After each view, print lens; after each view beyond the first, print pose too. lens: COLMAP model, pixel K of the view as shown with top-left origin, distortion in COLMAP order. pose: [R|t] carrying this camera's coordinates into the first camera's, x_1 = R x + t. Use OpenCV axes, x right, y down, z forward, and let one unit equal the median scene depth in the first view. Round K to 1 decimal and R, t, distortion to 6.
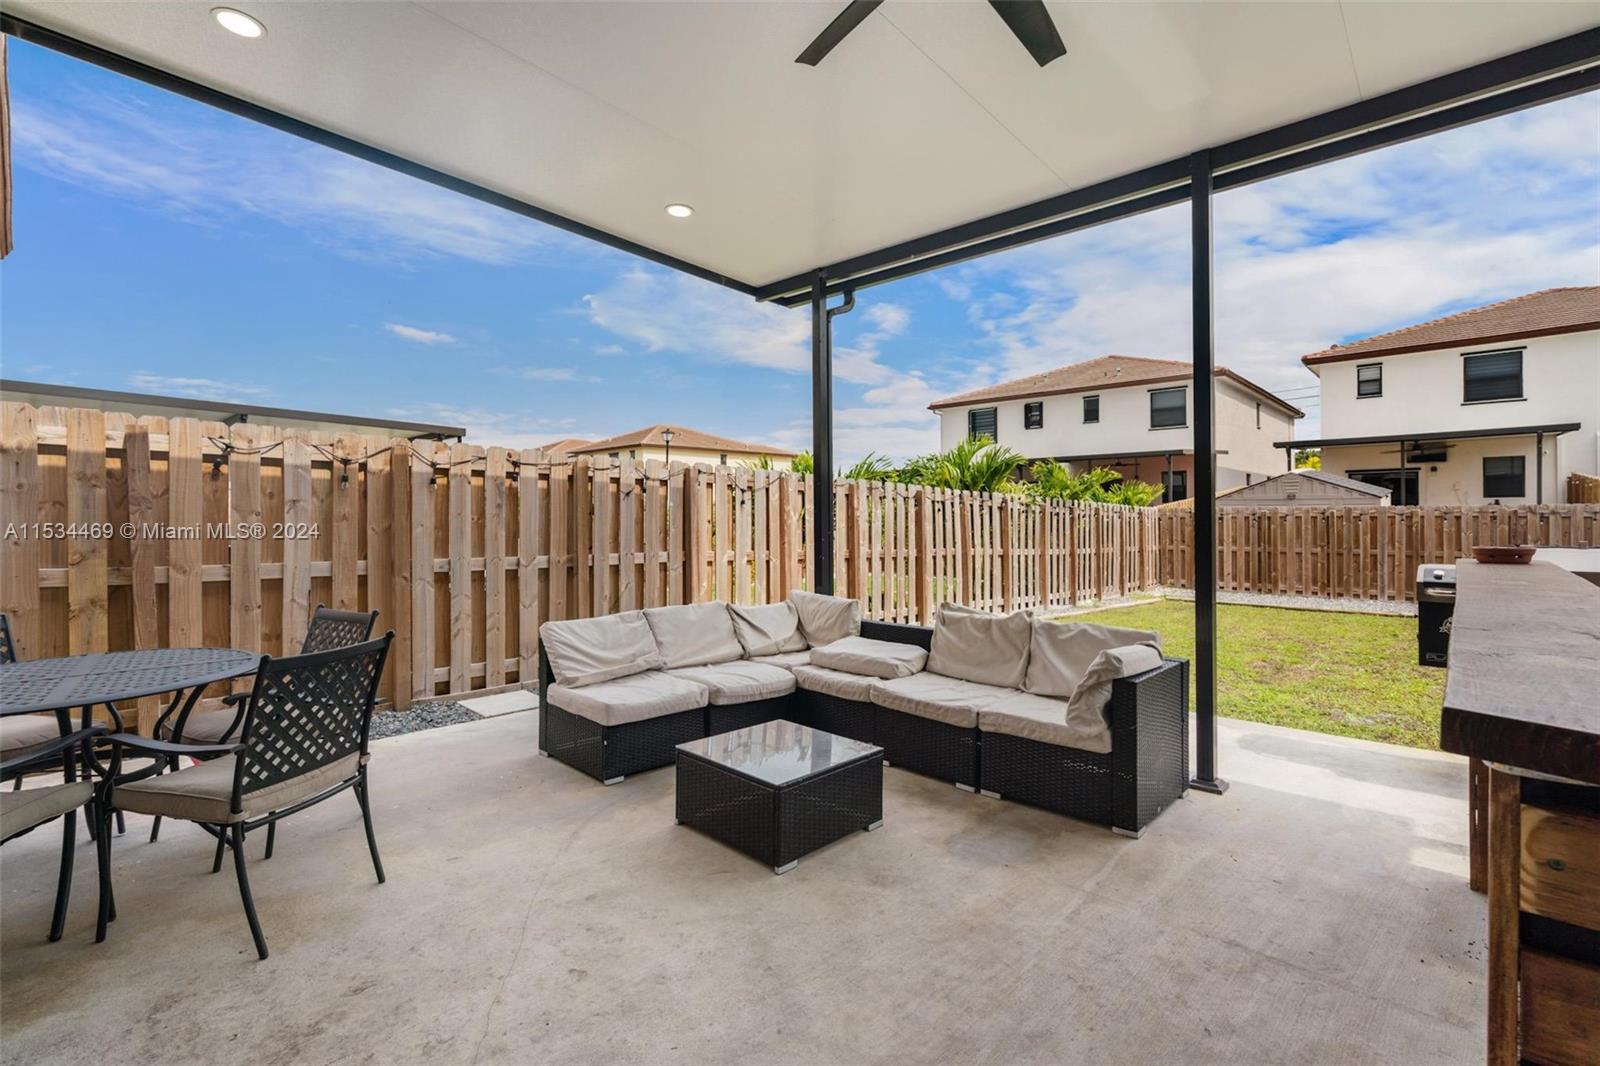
lens RADIAL K [[724.1, 0, 791.1], [0, 724.1, 511.5], [0, 0, 1]] dist [-0.010238, 0.003527]
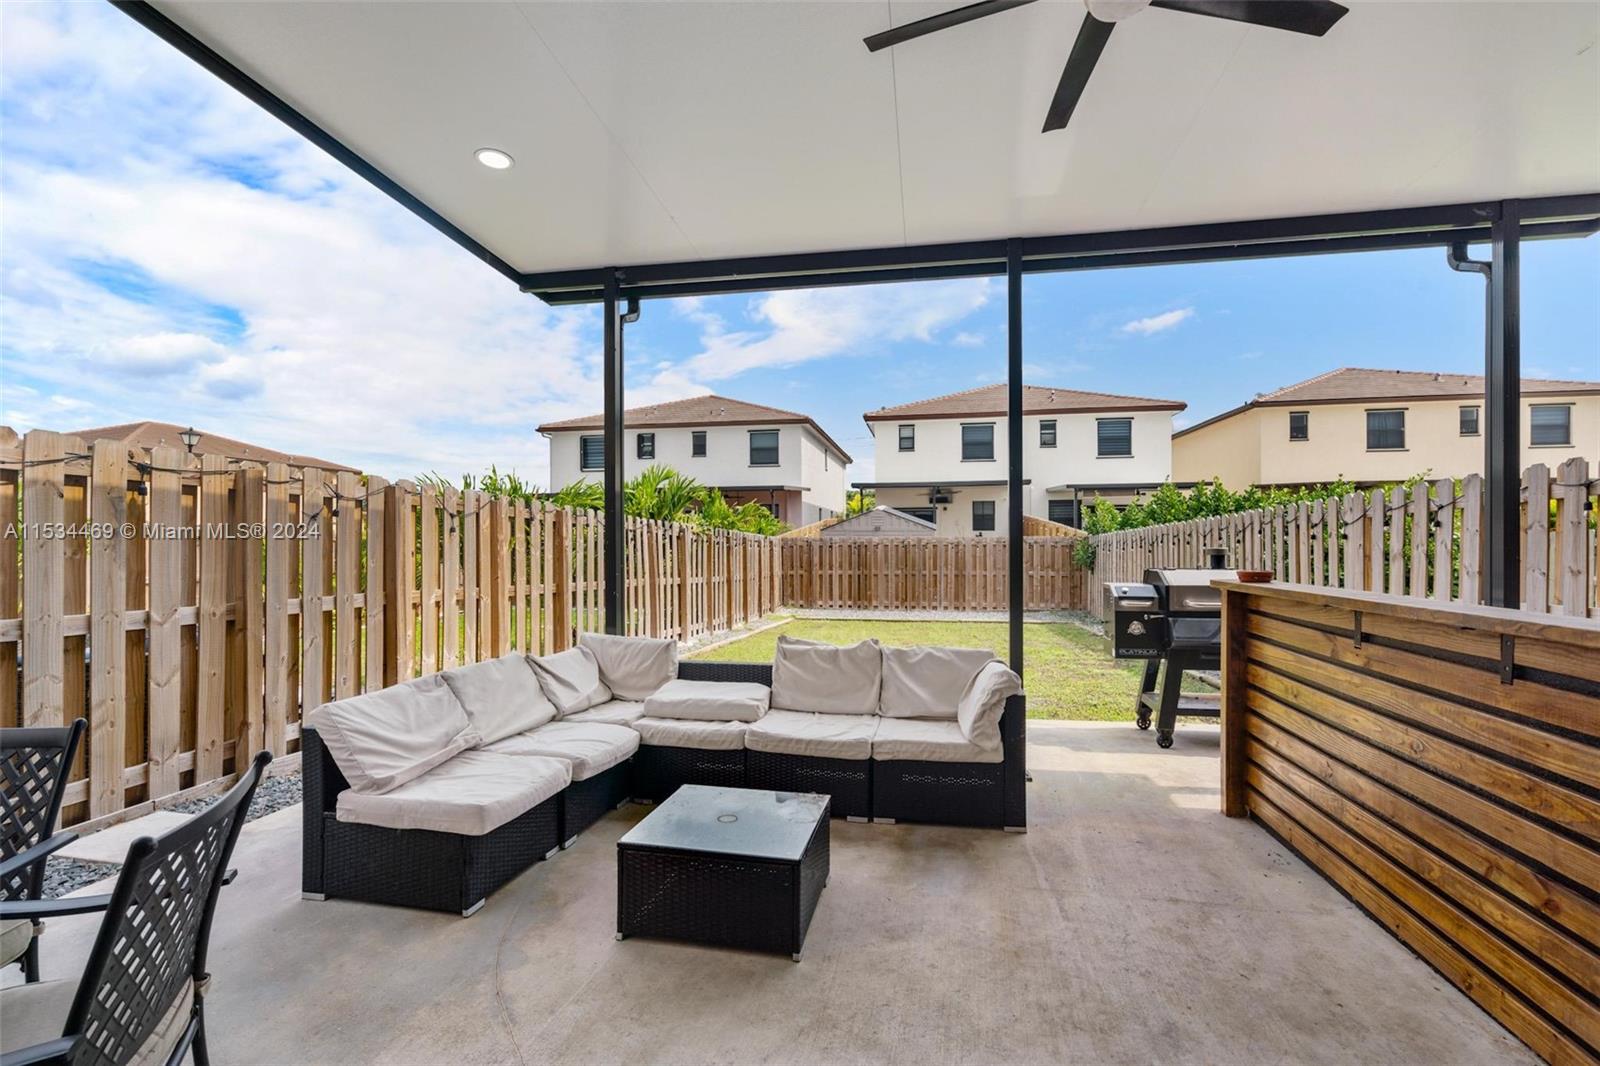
lens RADIAL K [[724.1, 0, 797.0], [0, 724.1, 540.1], [0, 0, 1]] dist [-0.010238, 0.003527]
pose [[0.840907, 0.002815, 0.541172, -0.237391], [-0.003618, 0.999993, 0.000420, -0.003453], [-0.541167, -0.002311, 0.840912, 0.129403]]
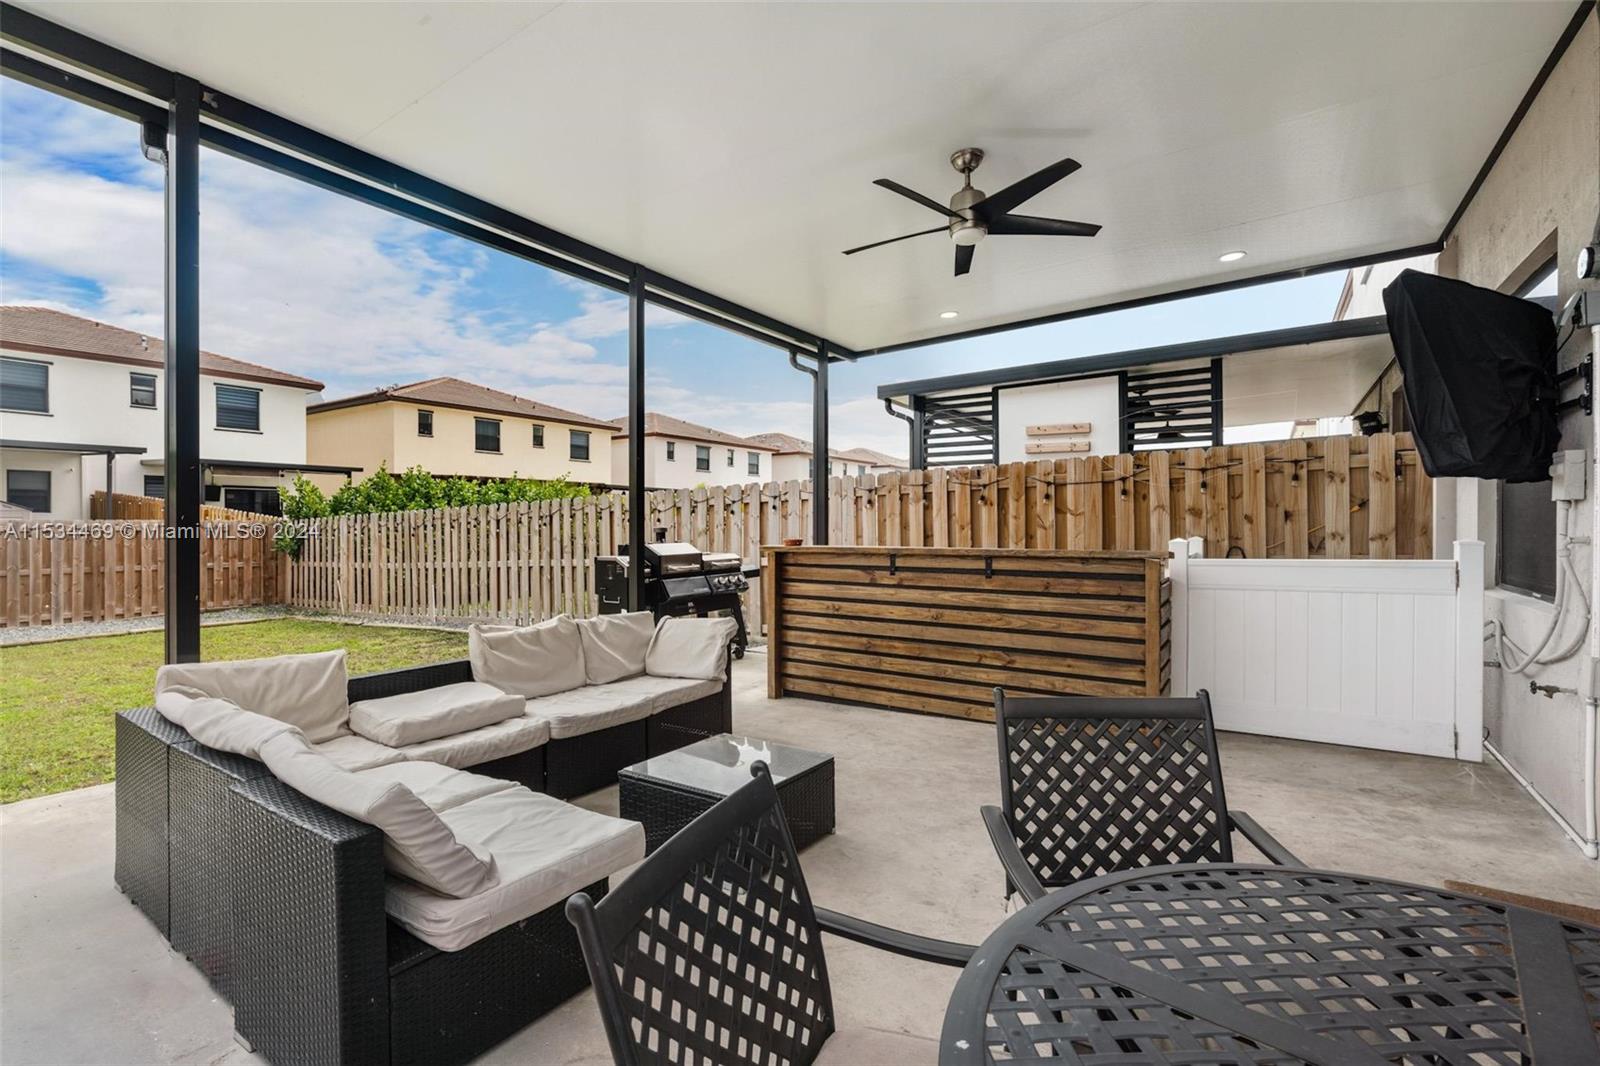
lens RADIAL K [[724.1, 0, 789.8], [0, 724.1, 520.5], [0, 0, 1]] dist [-0.010238, 0.003527]
pose [[-0.163773, 0.011233, 0.986434, -0.555607], [-0.000184, 0.999935, -0.011418, 0.008114], [-0.986498, -0.002051, -0.163760, 0.608445]]
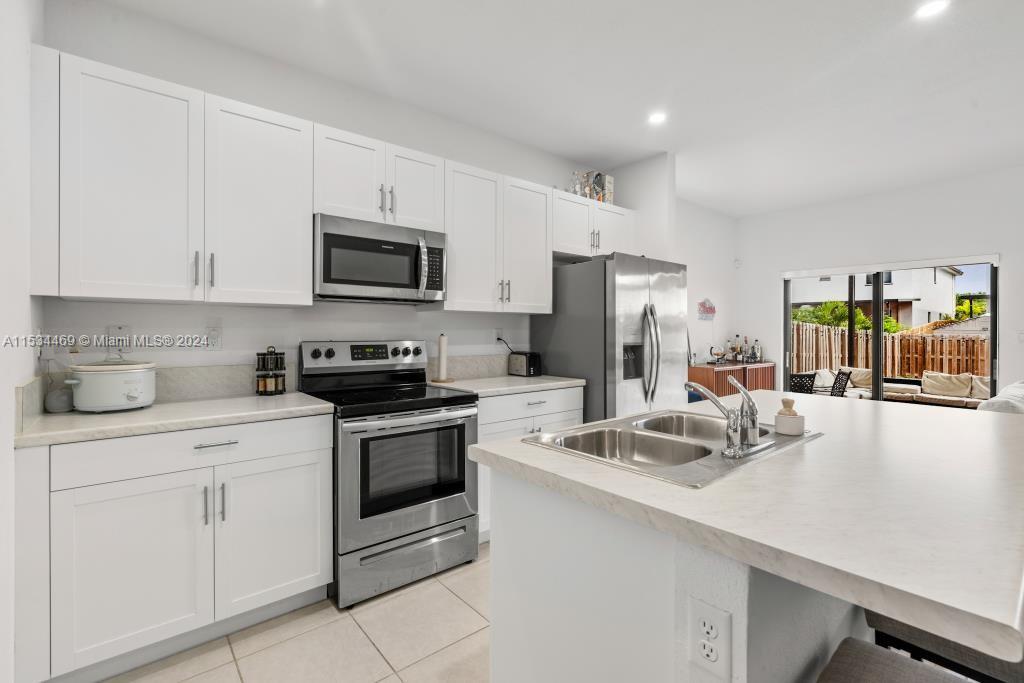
lens RADIAL K [[463.4, 0, 510.5], [0, 463.4, 332.7], [0, 0, 1]] dist [-0.010238, 0.003527]
pose [[0.991689, 0.013536, -0.127946, -0.944811], [-0.012649, 0.999890, 0.007740, -0.014043], [0.128037, -0.006057, 0.991751, -0.818723]]
